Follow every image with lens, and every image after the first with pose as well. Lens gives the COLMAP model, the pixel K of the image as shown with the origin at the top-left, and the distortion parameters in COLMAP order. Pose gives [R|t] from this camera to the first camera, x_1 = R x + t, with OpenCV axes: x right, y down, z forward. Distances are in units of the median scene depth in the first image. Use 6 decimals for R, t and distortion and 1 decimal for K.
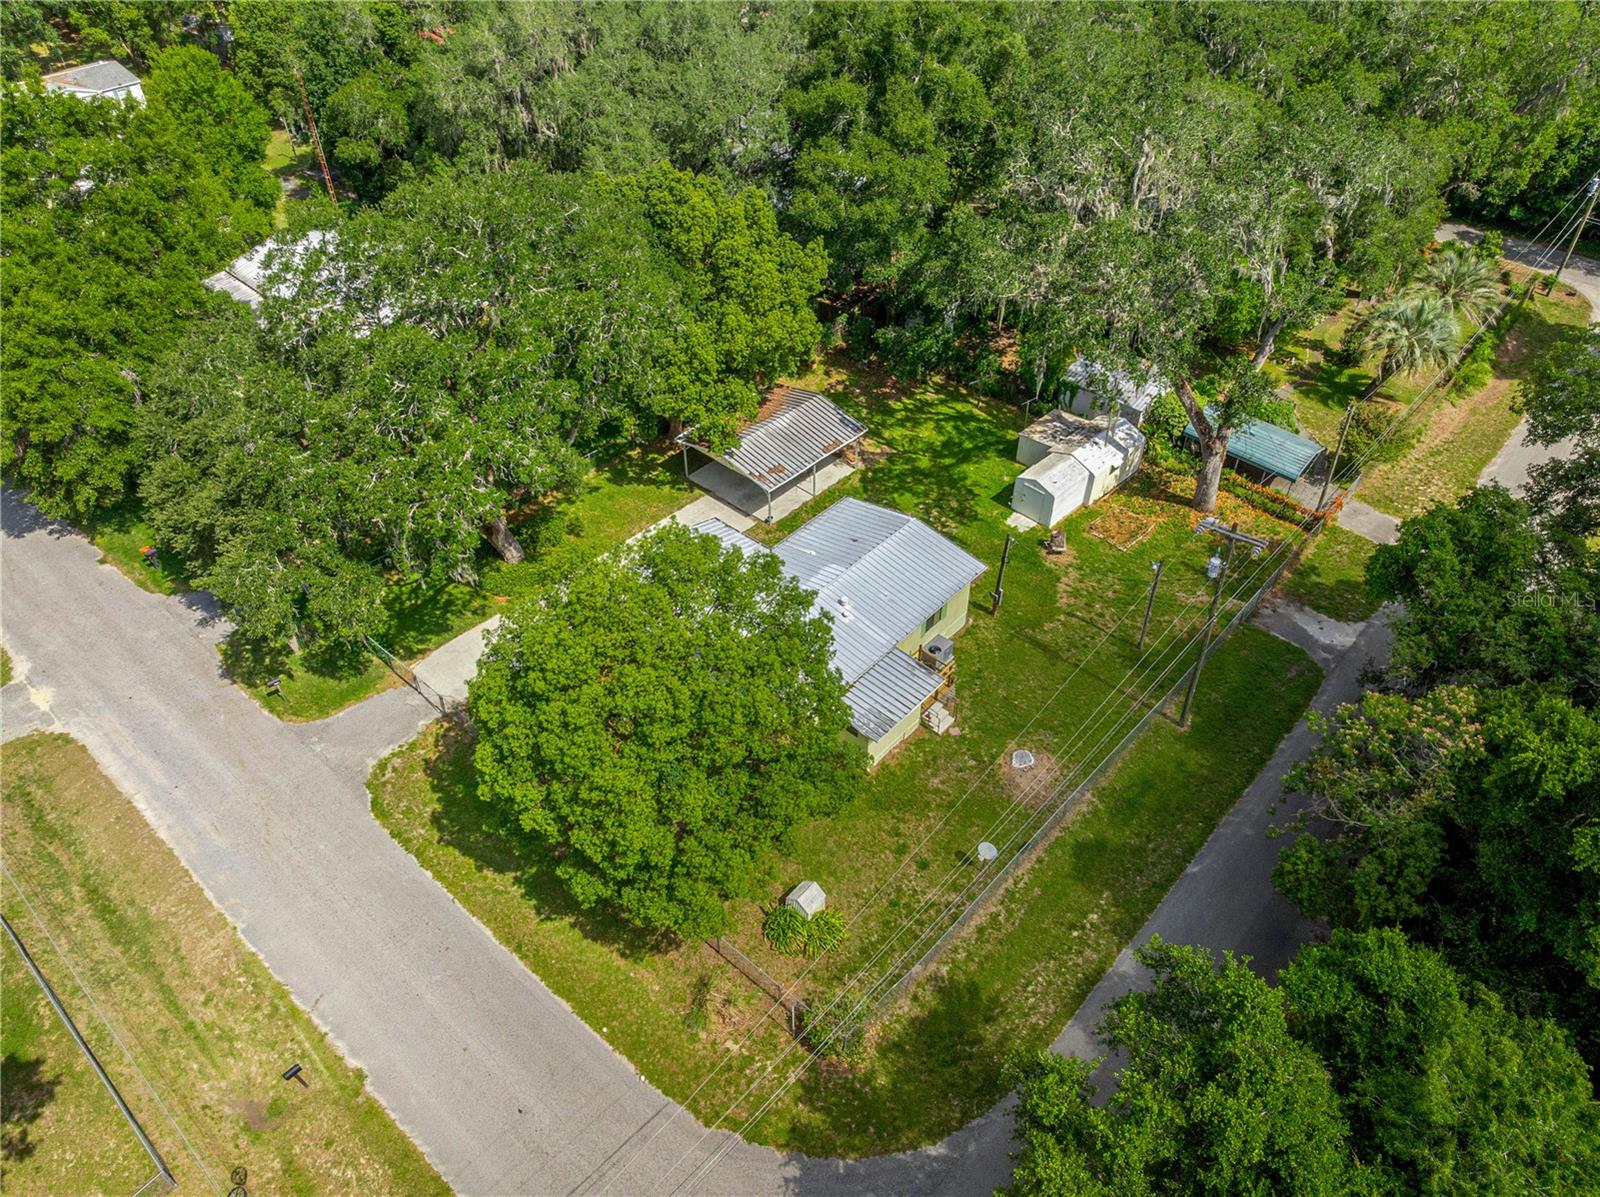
lens RADIAL K [[1153.5, 0, 771.7], [0, 1153.5, 595.9], [0, 0, 1]] dist [-0.020642, 0.000963]
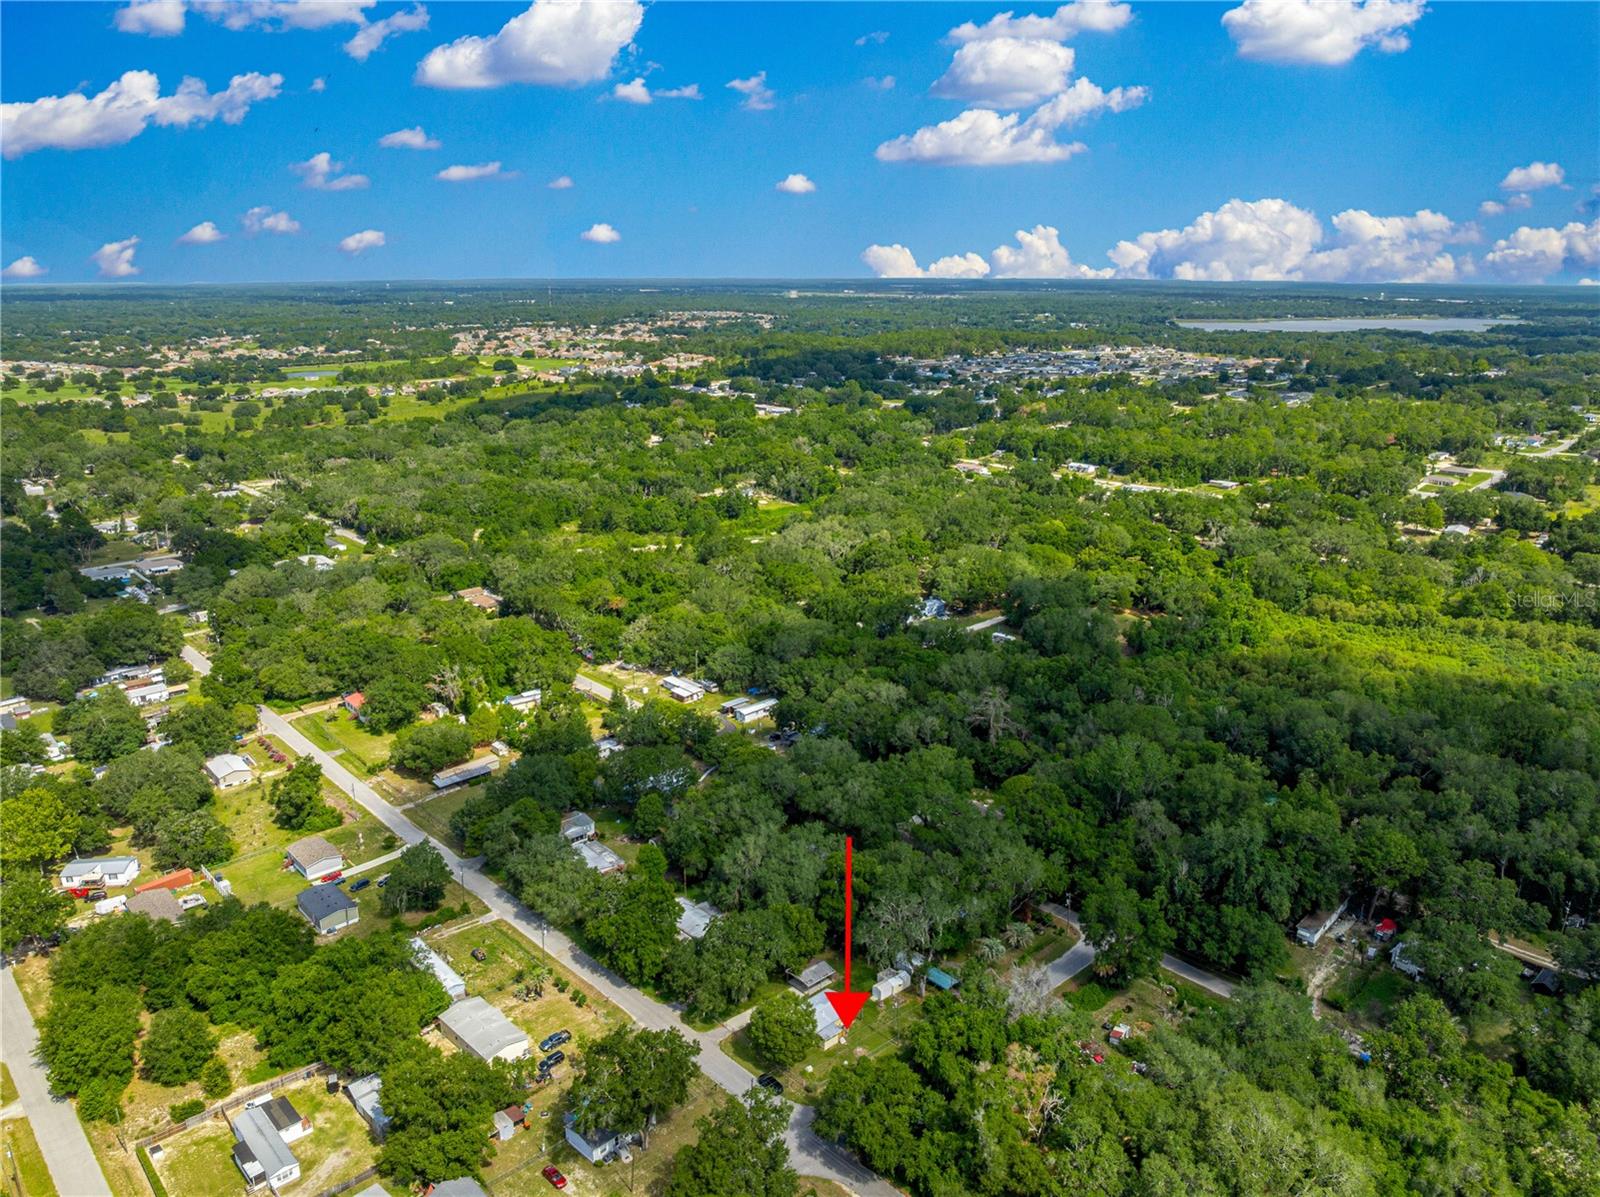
lens RADIAL K [[1153.5, 0, 771.7], [0, 1153.5, 595.9], [0, 0, 1]] dist [-0.020642, 0.000963]
pose [[0.996029, 0.028079, -0.084489, 0.167881], [-0.060874, 0.907272, -0.416115, 0.347721], [0.064970, 0.419606, 0.905378, -3.179025]]
